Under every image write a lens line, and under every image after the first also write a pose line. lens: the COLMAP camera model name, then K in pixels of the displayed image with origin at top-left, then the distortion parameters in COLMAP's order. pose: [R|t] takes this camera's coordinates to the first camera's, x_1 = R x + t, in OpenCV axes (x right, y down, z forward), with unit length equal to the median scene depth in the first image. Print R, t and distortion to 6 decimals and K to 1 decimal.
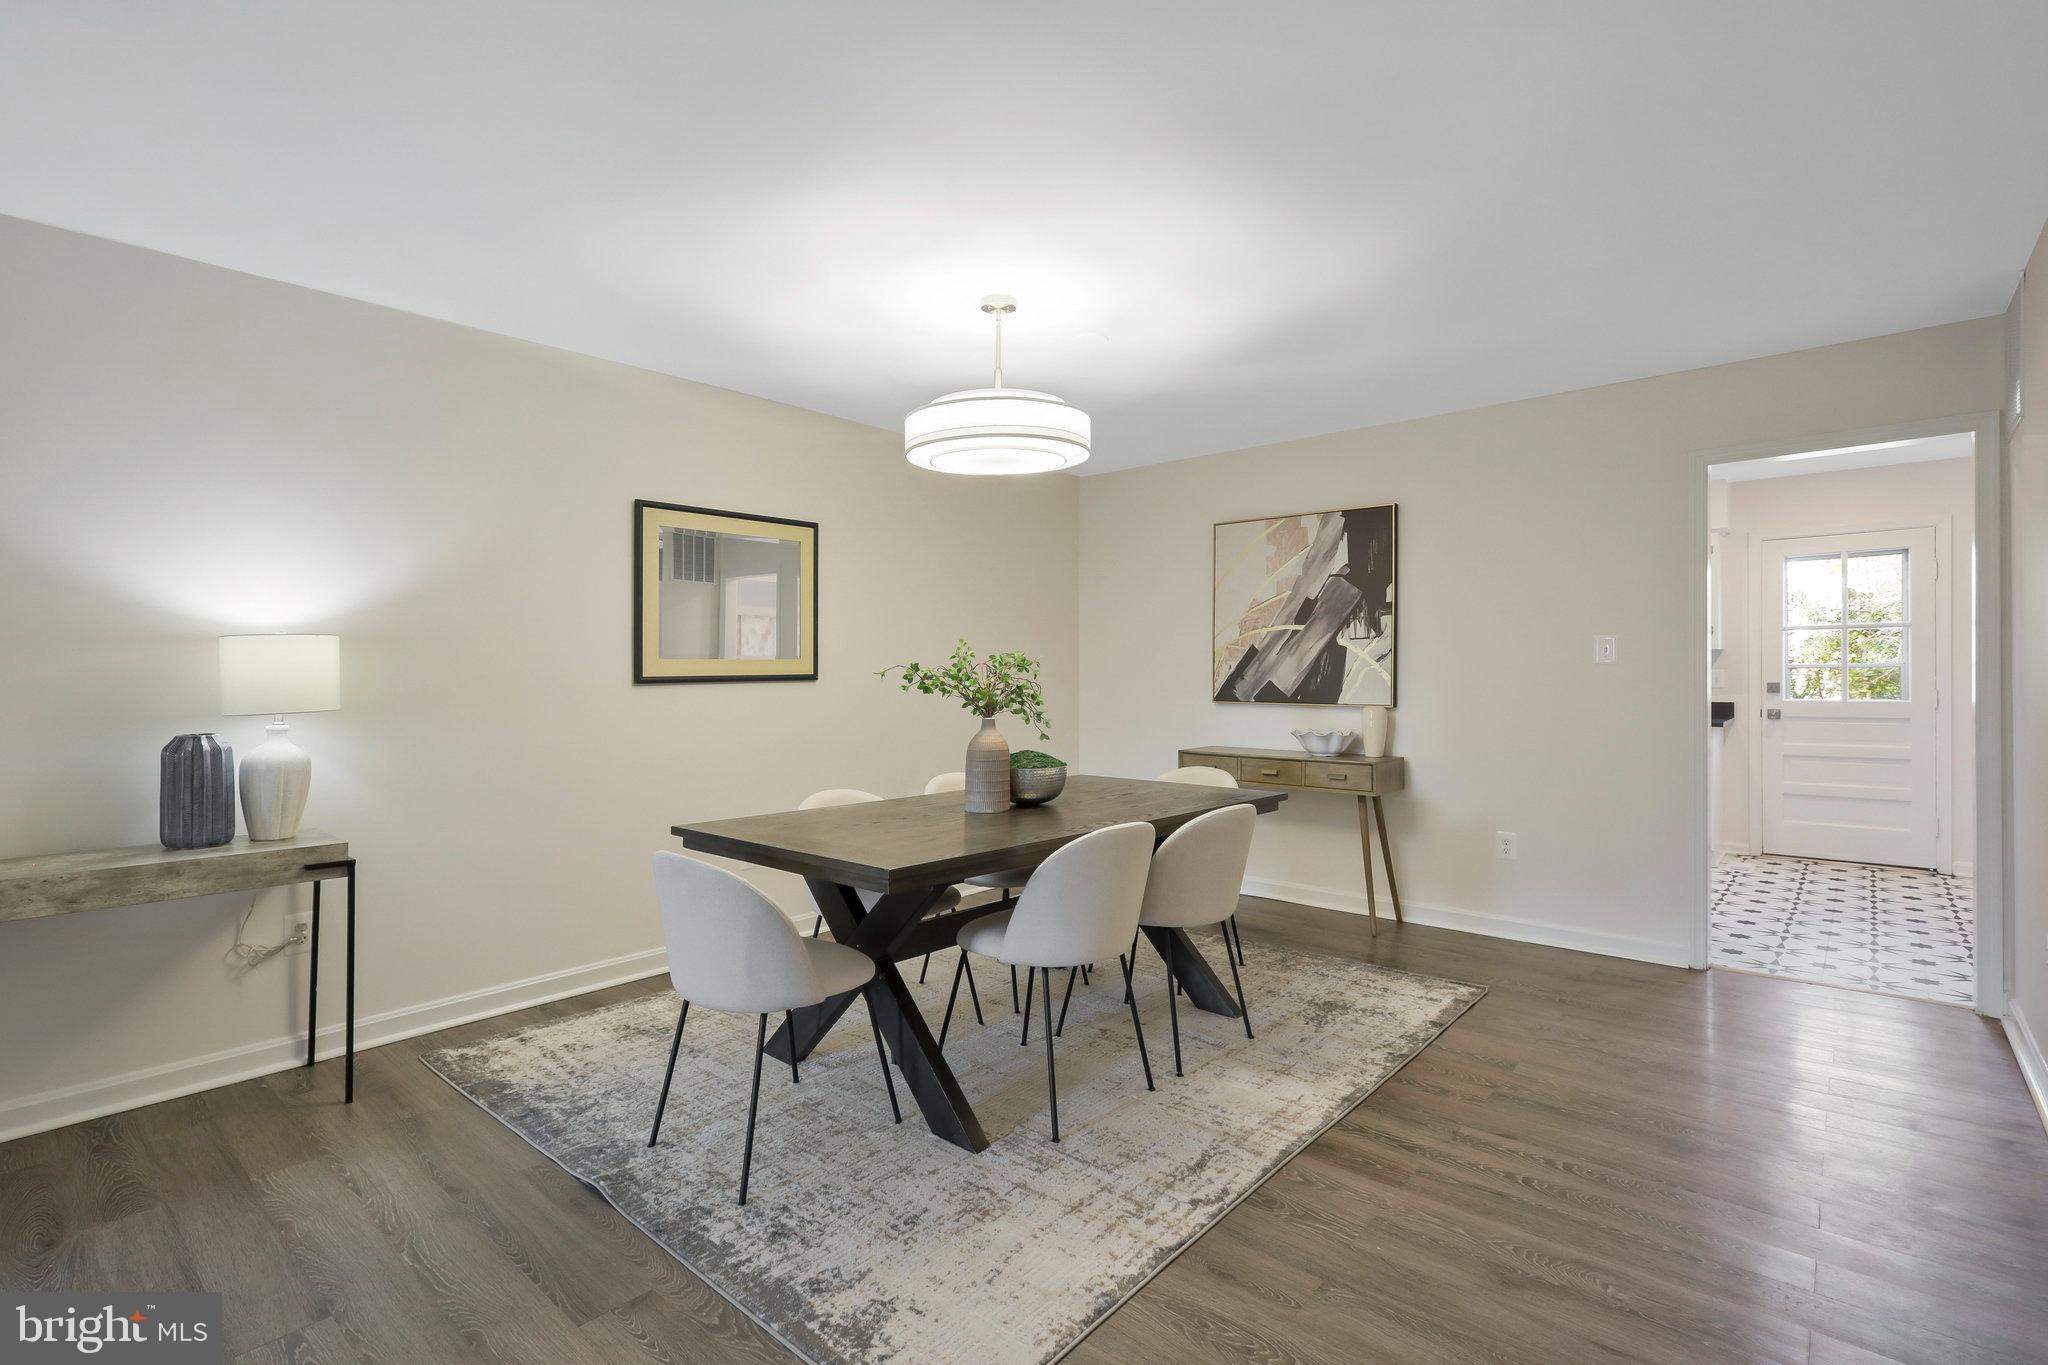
lens RADIAL K [[959.1, 0, 1018.5], [0, 959.1, 675.2], [0, 0, 1]] dist [0.000928, 0.000402]
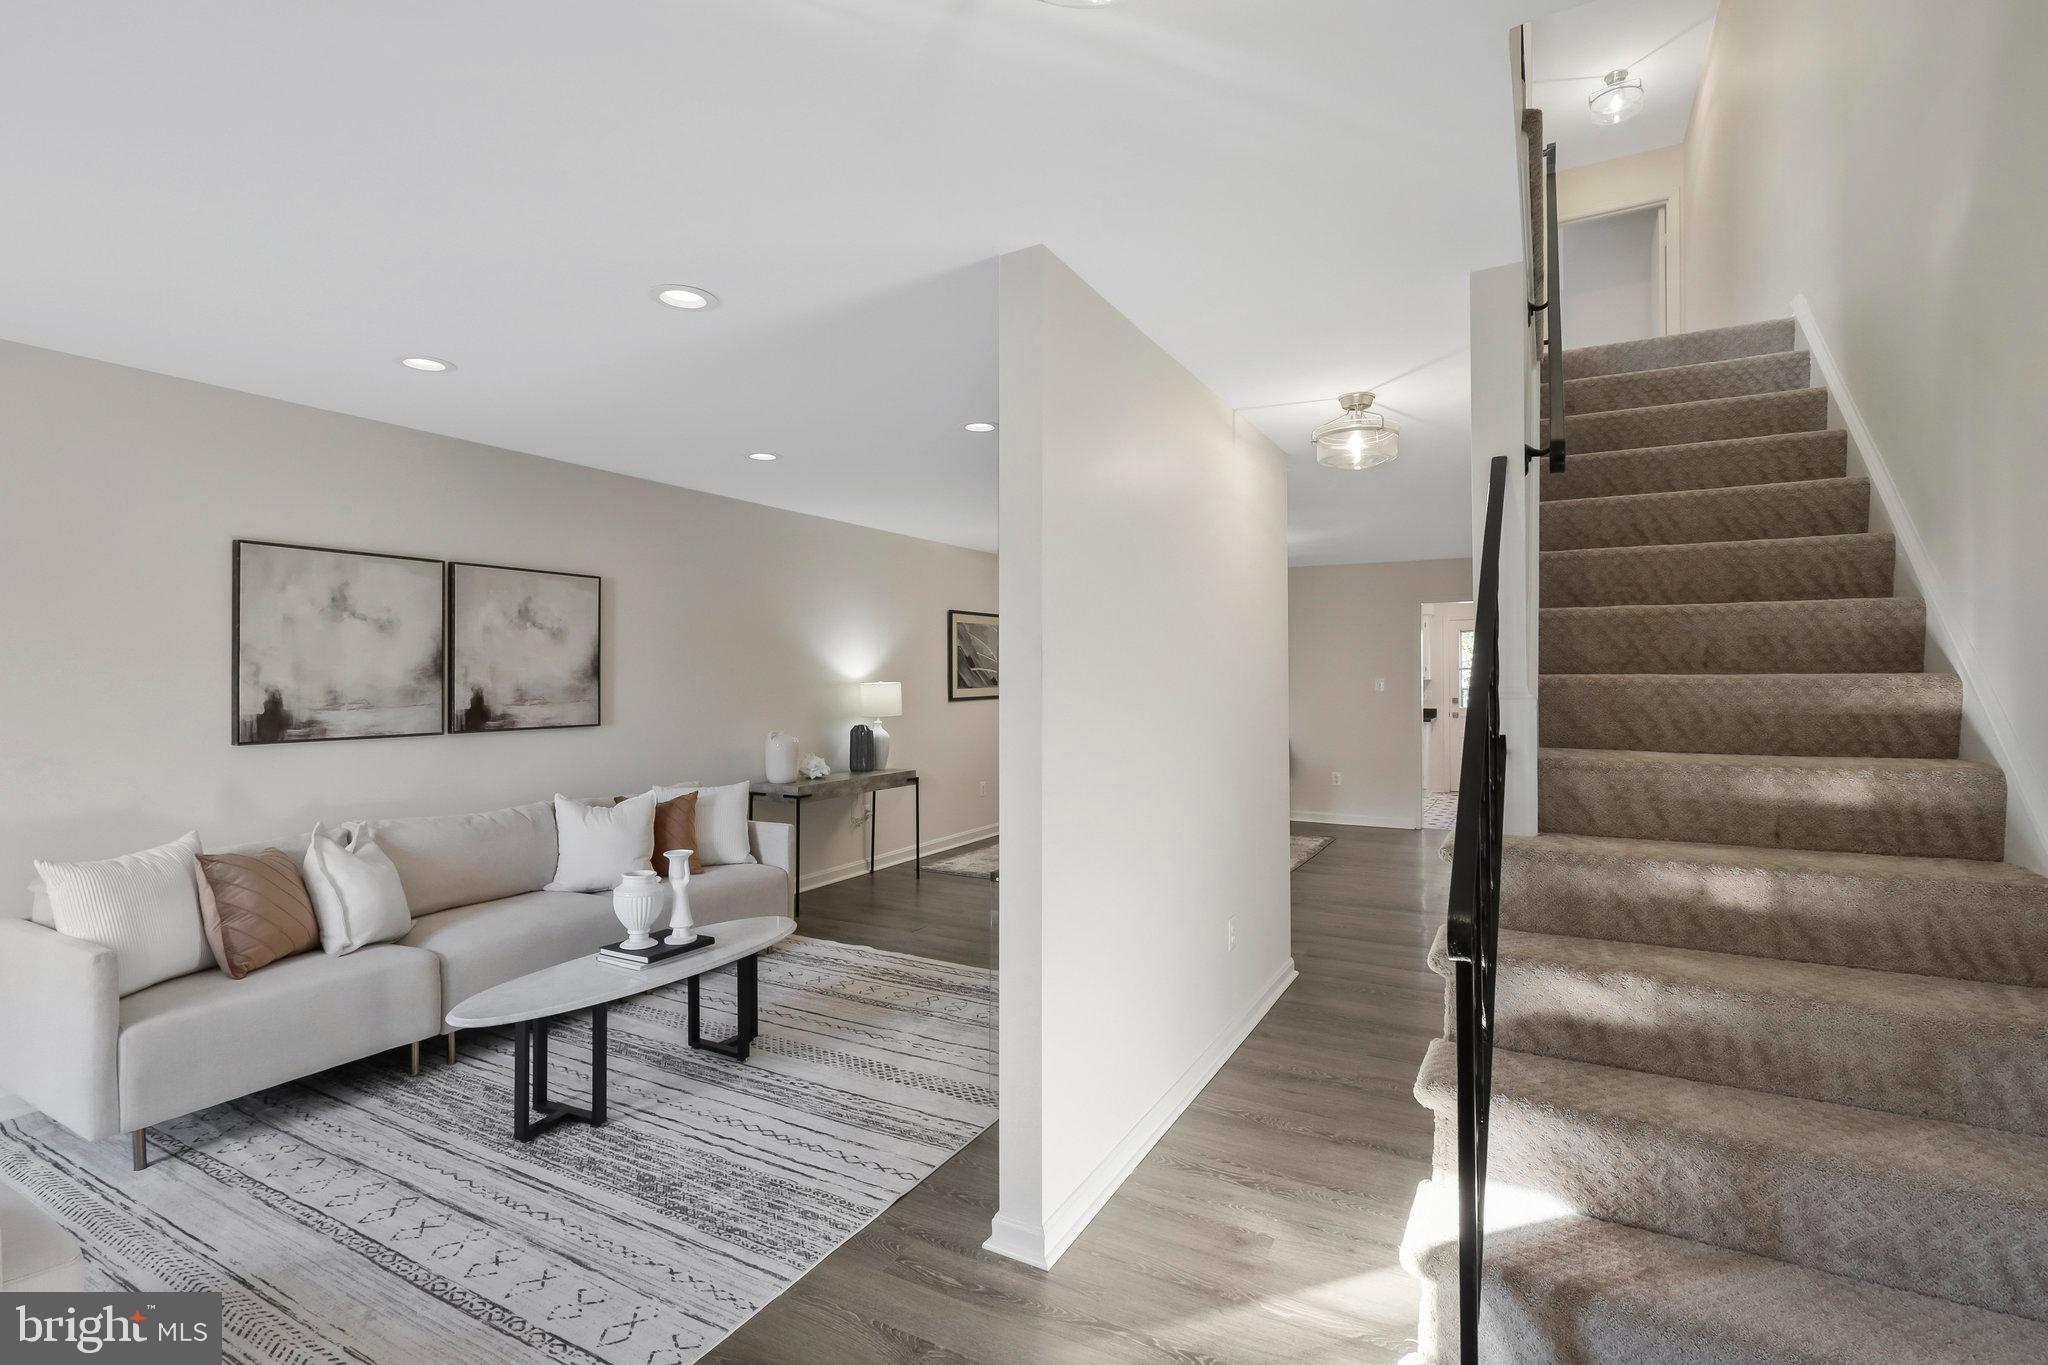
lens RADIAL K [[959.1, 0, 1018.5], [0, 959.1, 675.2], [0, 0, 1]] dist [0.000928, 0.000402]
pose [[0.976049, 0.005797, 0.217475, -0.693868], [-0.004863, 0.999977, -0.004829, -0.036964], [-0.217497, 0.003656, 0.976054, -0.987144]]
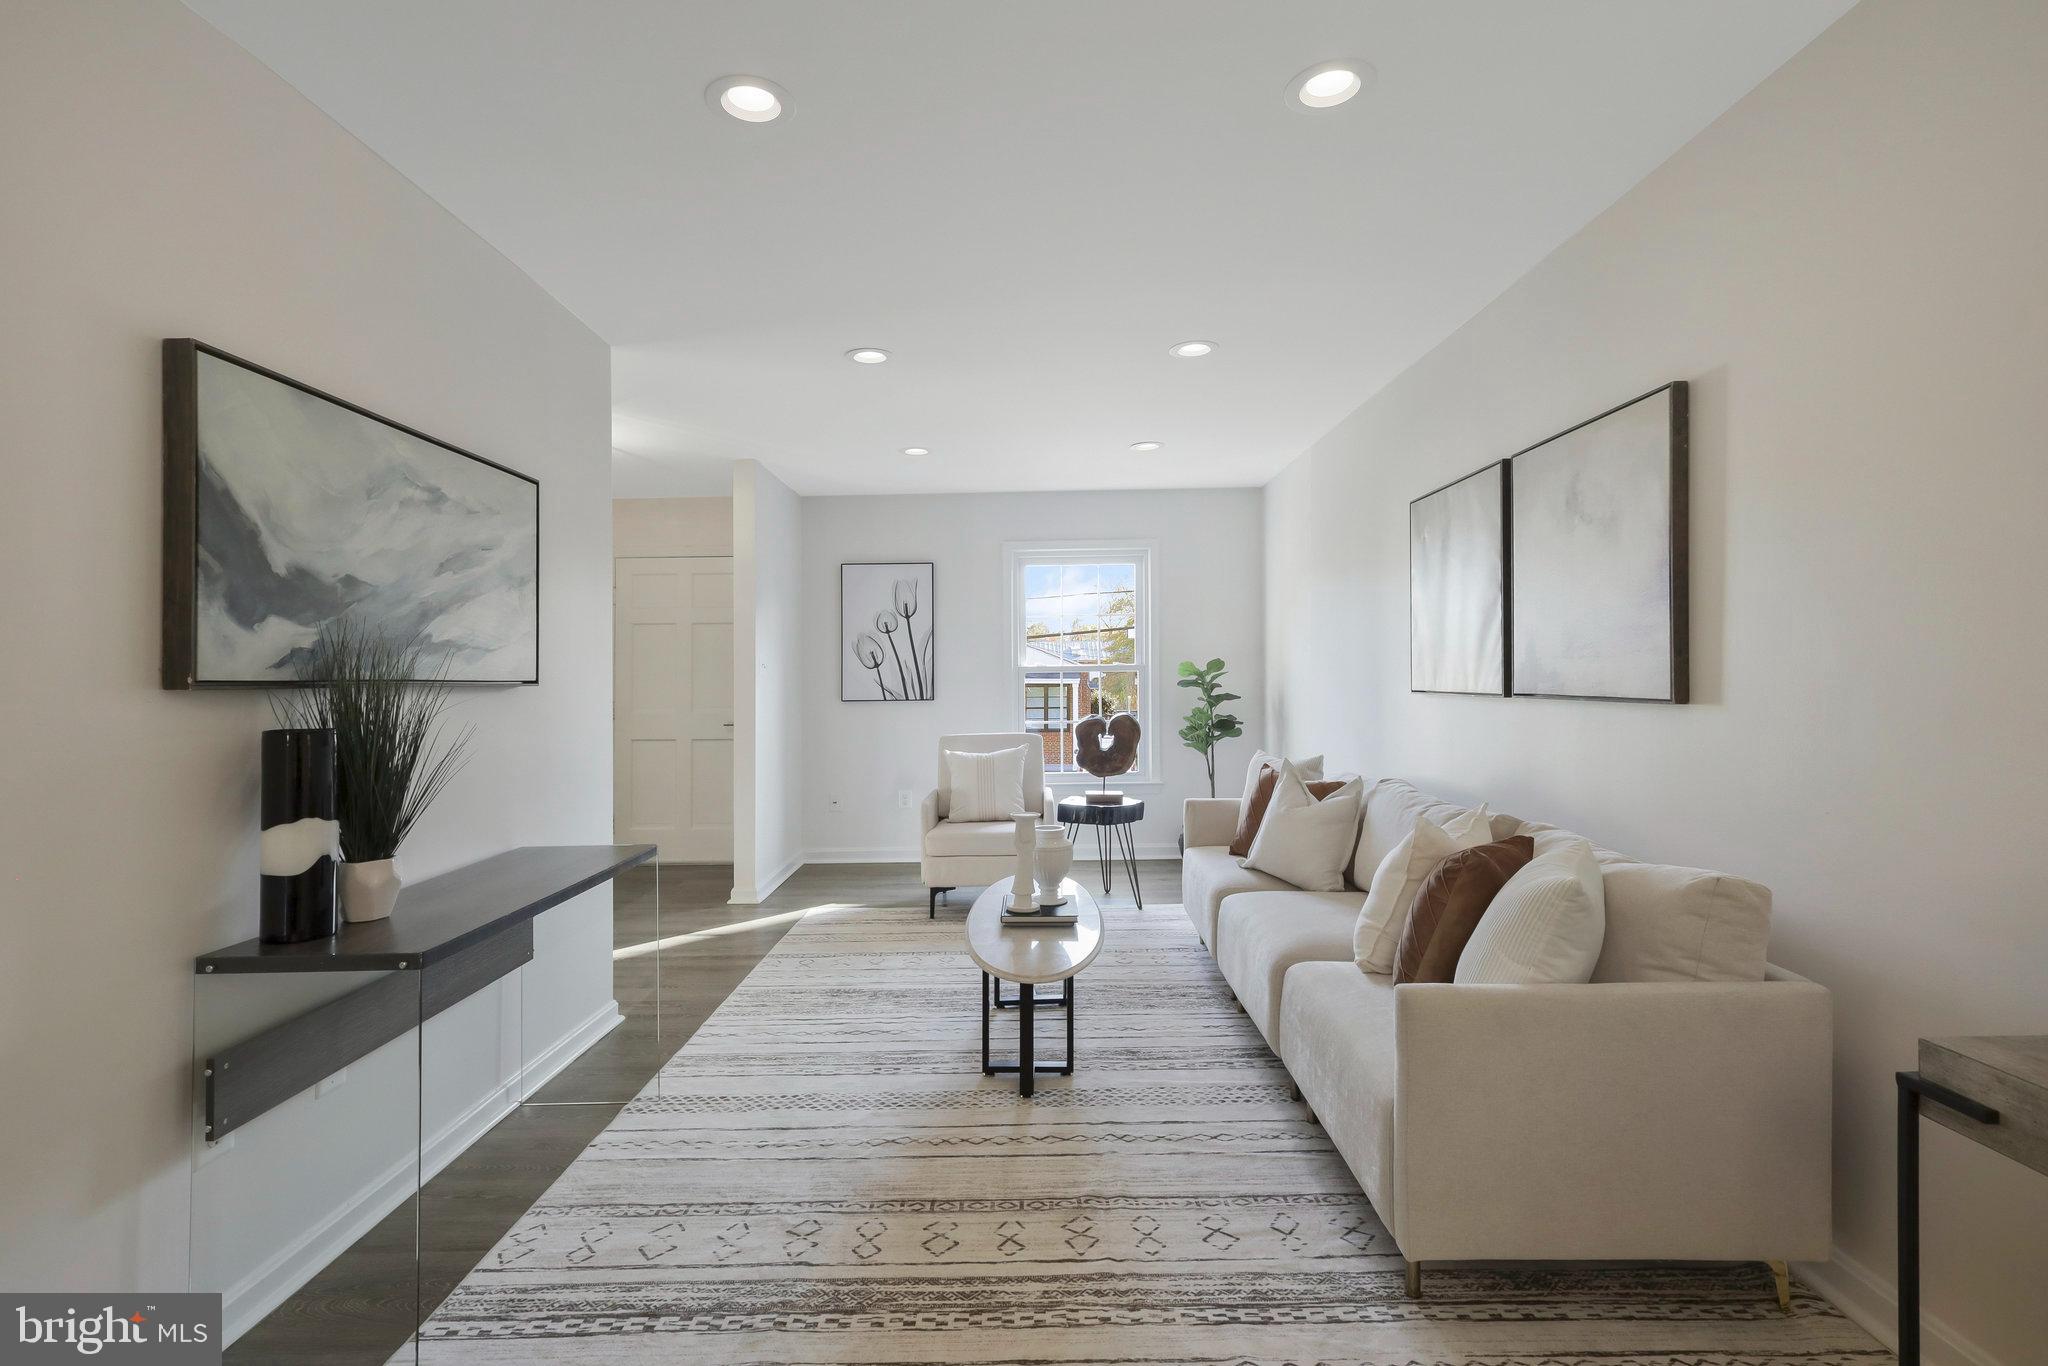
lens RADIAL K [[963.1, 0, 1018.4], [0, 963.1, 681.7], [0, 0, 1]] dist [-0.001046, -0.000115]
pose [[-0.753501, 0.018435, -0.657188, -0.272189], [0.013853, 0.999830, 0.012164, -0.000115], [0.657301, 0.000062, -0.753628, 0.531067]]
